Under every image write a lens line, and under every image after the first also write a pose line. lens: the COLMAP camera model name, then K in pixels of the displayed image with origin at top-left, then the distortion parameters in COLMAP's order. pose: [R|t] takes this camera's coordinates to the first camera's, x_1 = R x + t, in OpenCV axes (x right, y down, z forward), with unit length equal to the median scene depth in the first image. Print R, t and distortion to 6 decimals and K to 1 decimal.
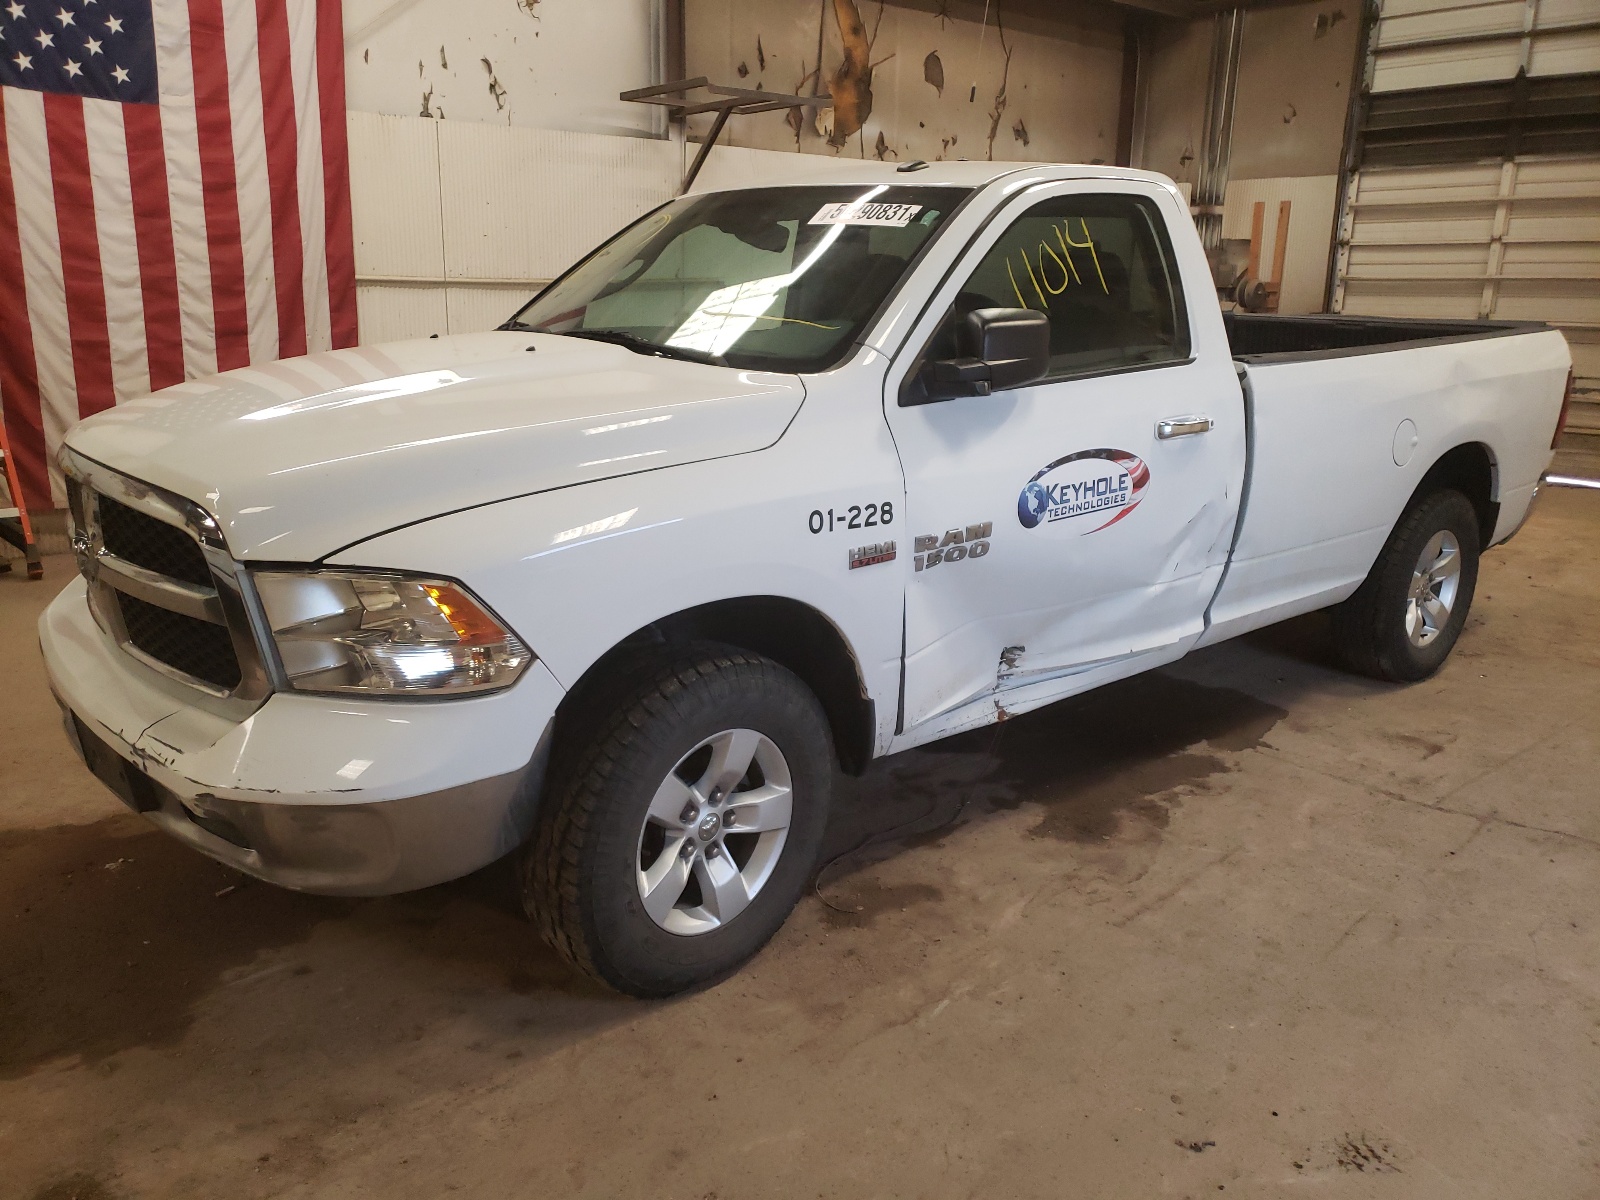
lens RADIAL K [[1260.1, 0, 734.8], [0, 1260.1, 616.1], [0, 0, 1]] dist [0.040750, -0.024713]
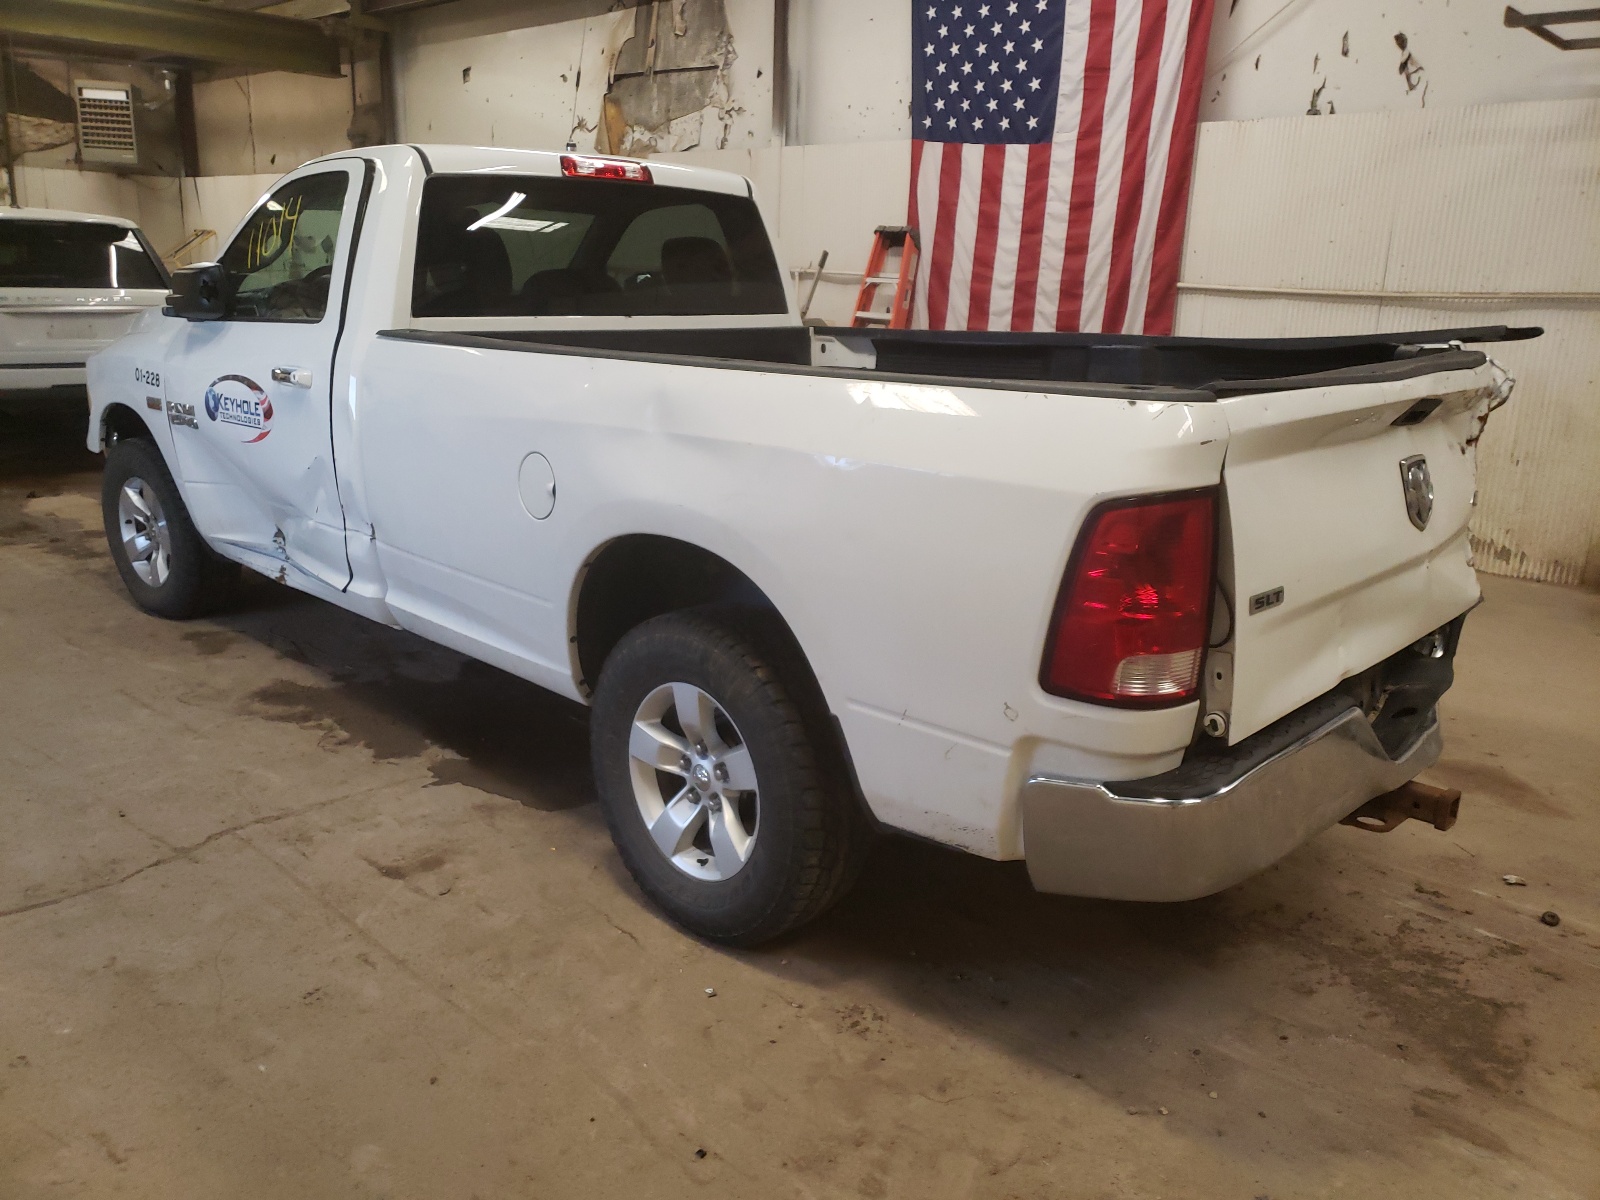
lens RADIAL K [[1260.1, 0, 802.0], [0, 1260.1, 592.8], [0, 0, 1]] dist [0.040750, -0.024713]
pose [[0.092037, 0.241513, -0.966023, 0.836159], [-0.289979, 0.934593, 0.206028, -0.182296], [0.952597, 0.261164, 0.156051, 0.713482]]
